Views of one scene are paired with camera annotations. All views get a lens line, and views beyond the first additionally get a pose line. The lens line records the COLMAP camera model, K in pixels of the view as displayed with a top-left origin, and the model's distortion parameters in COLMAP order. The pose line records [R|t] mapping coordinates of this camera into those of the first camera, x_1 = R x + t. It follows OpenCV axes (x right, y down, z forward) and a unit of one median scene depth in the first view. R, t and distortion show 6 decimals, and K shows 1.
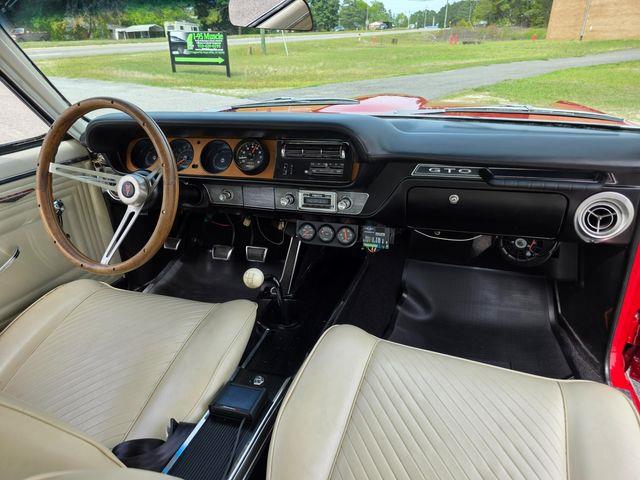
lens RADIAL K [[431.1, 0, 320.0], [0, 431.1, 240.0], [0, 0, 1]] dist [0.006887, -0.001439]
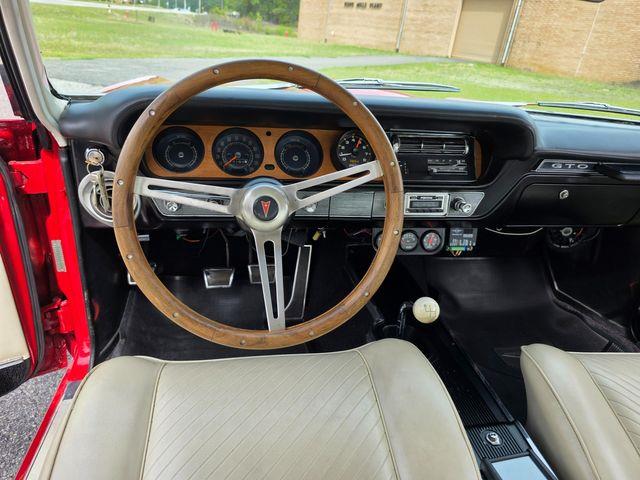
lens RADIAL K [[431.1, 0, 320.0], [0, 431.1, 240.0], [0, 0, 1]] dist [0.006887, -0.001439]
pose [[0.866224, -0.104145, 0.488681, -0.561652], [0.090479, 0.994562, 0.051575, -0.077238], [-0.491395, -0.000460, 0.870937, 0.339518]]
